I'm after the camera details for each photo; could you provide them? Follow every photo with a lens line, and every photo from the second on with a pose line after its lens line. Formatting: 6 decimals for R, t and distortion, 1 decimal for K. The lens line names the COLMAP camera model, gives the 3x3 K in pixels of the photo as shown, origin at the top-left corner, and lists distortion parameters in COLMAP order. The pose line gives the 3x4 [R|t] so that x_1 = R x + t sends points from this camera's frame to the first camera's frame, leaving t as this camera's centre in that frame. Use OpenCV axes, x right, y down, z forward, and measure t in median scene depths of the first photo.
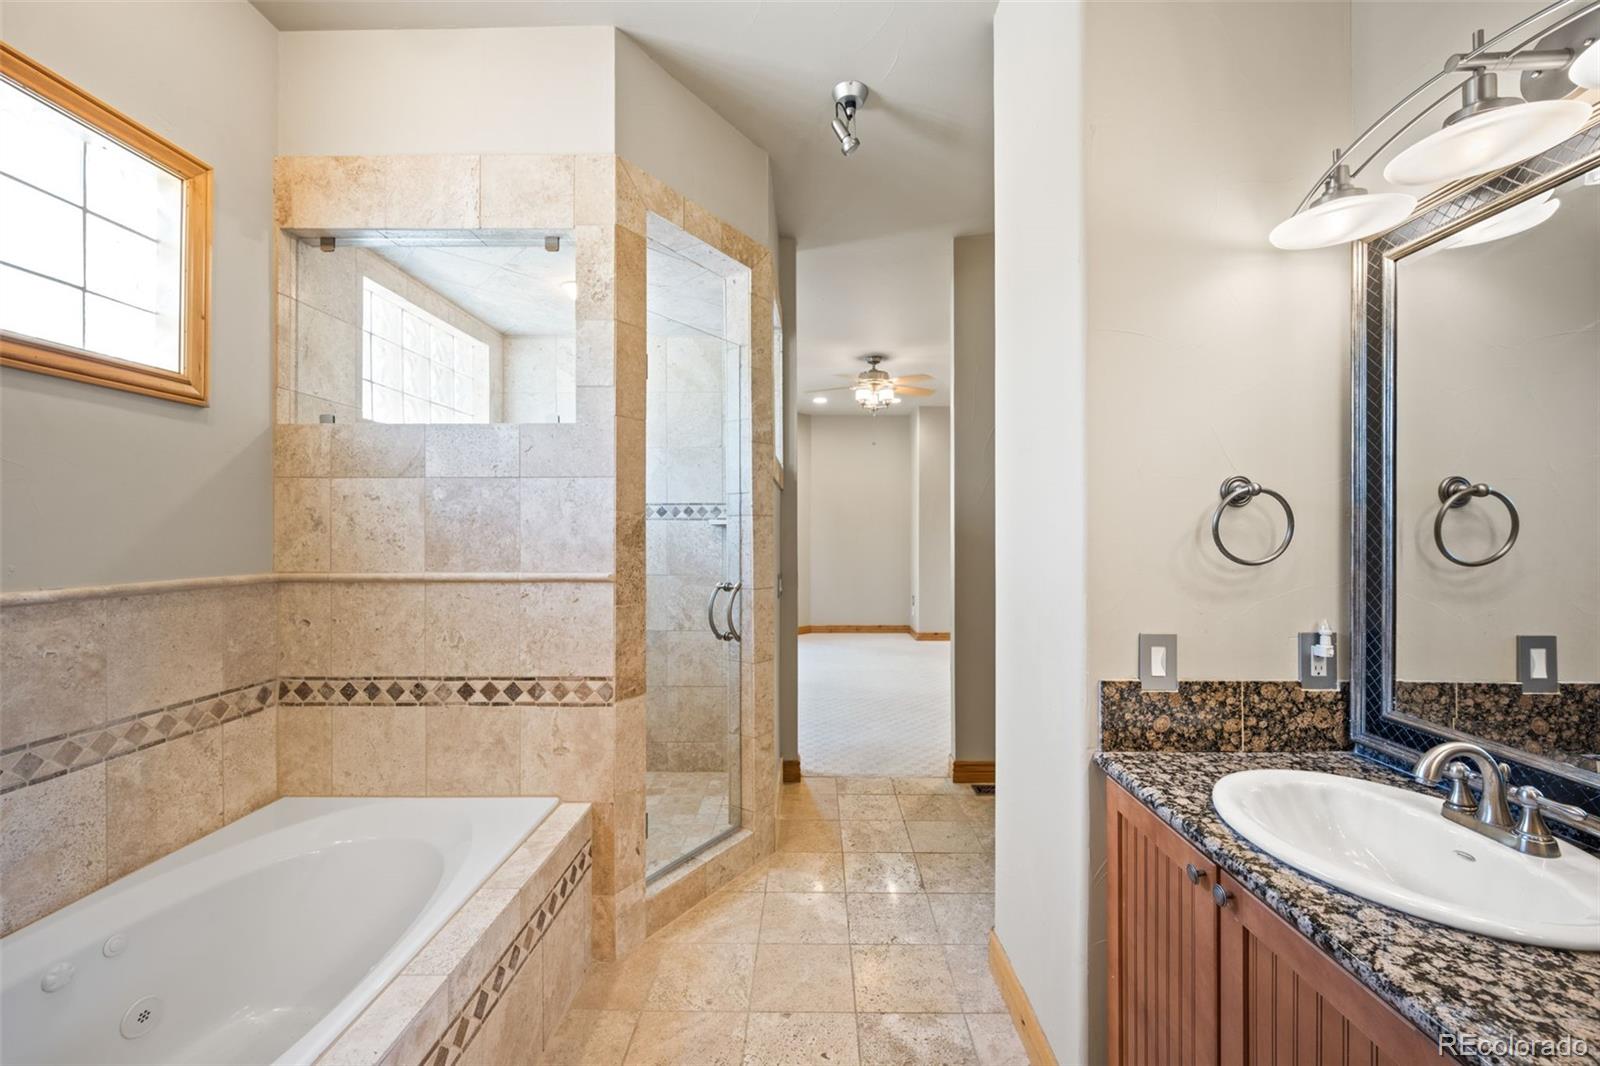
lens RADIAL K [[641.7, 0, 804.1], [0, 641.7, 530.0], [0, 0, 1]] dist [-0.009380, 0.000742]
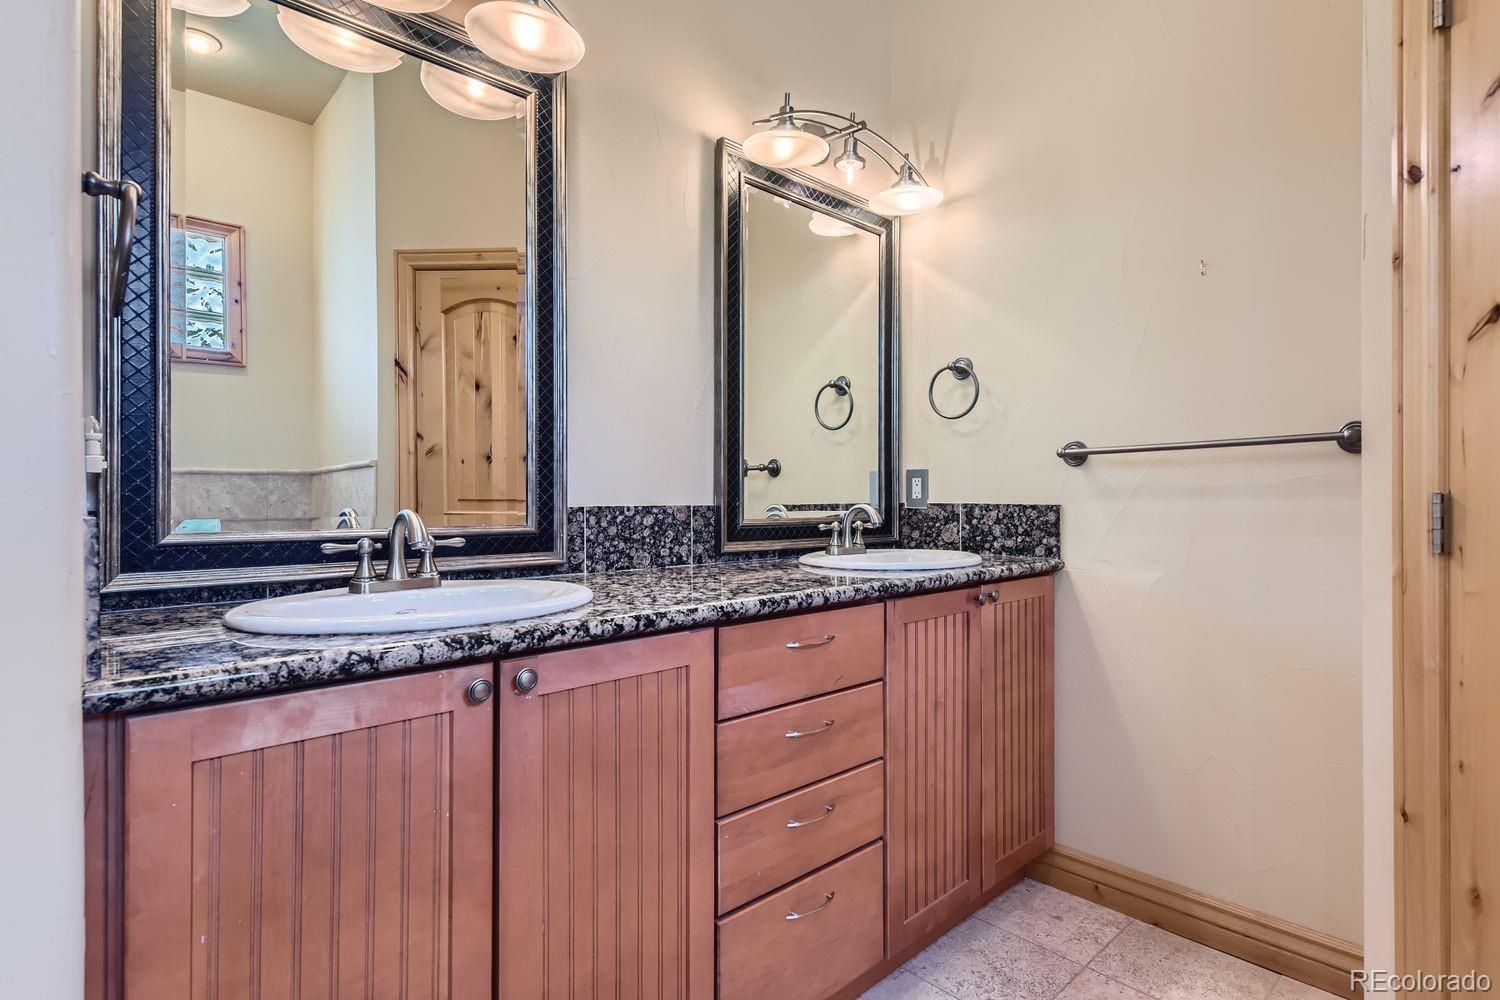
lens RADIAL K [[733.5, 0, 750.1], [0, 733.5, 498.3], [0, 0, 1]] dist [-0.006010, 0.000765]
pose [[-0.683196, -0.002880, 0.730229, -0.216052], [0.000129, 0.999992, 0.004065, 0.226478], [-0.730235, 0.002871, -0.683190, 1.048110]]
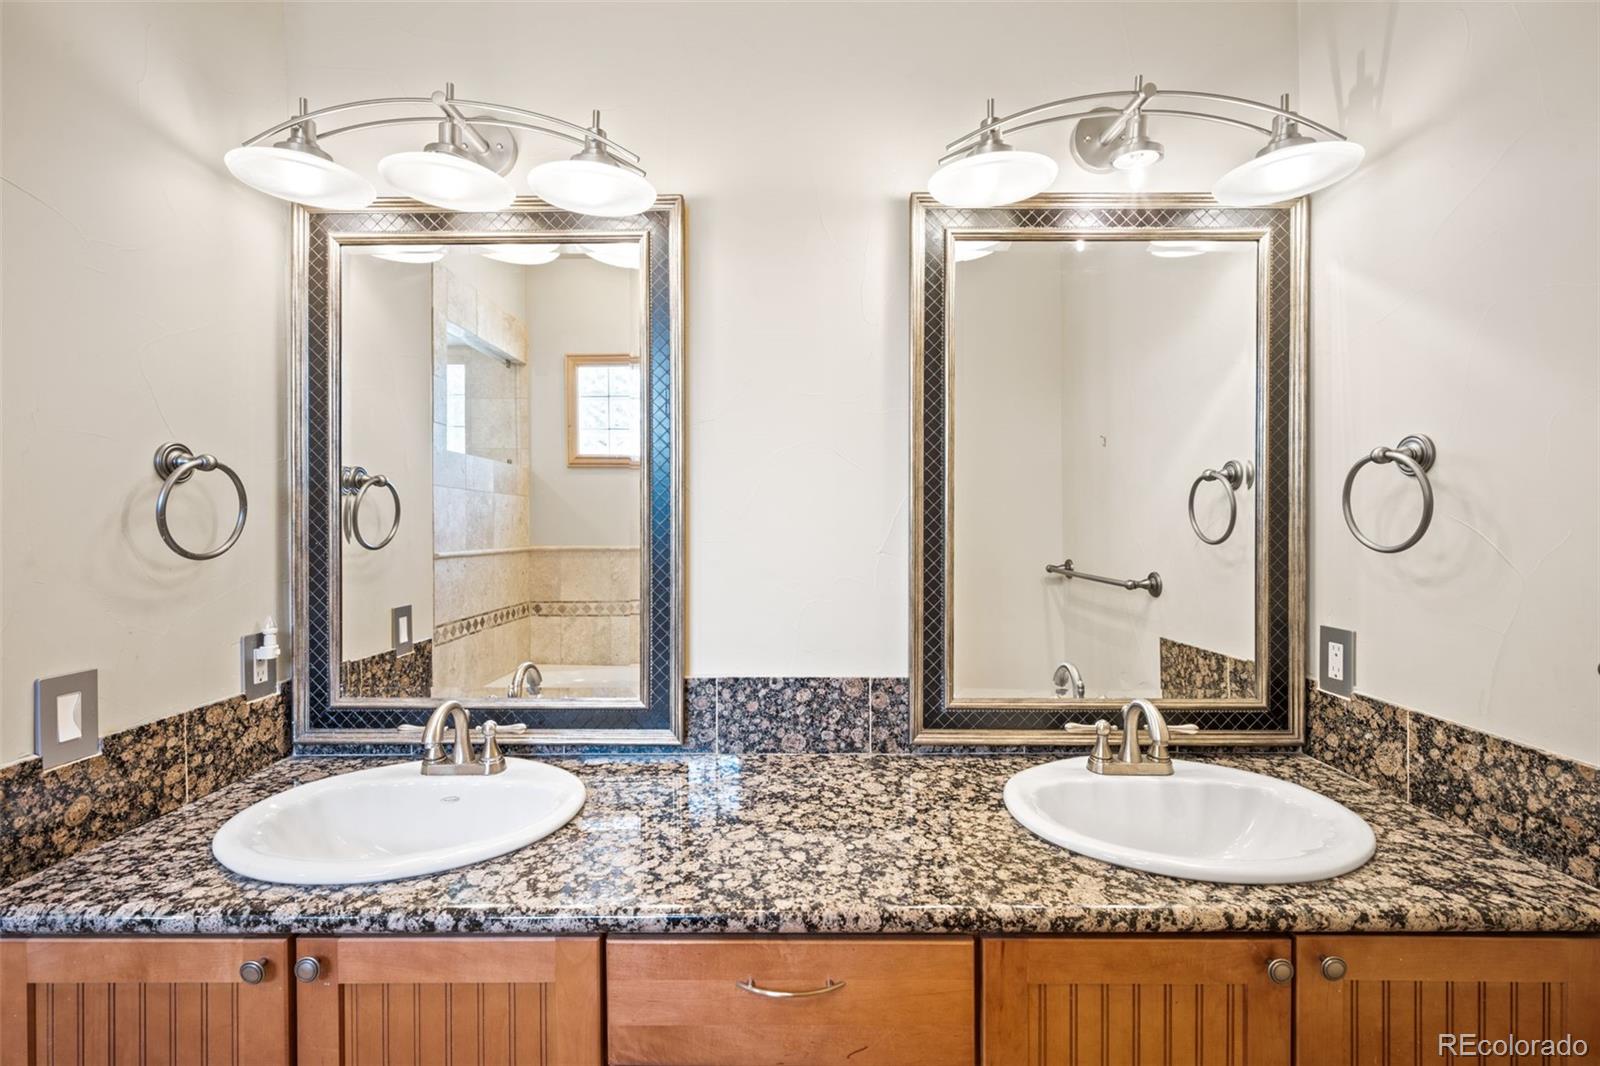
lens RADIAL K [[697.2, 0, 802.6], [0, 697.2, 522.1], [0, 0, 1]] dist [0.000805, -0.000562]
pose [[-0.008245, -0.001792, 0.999964, -0.161424], [0.000873, 0.999998, 0.001799, 0.008200], [-0.999966, 0.000888, -0.008244, 0.275628]]
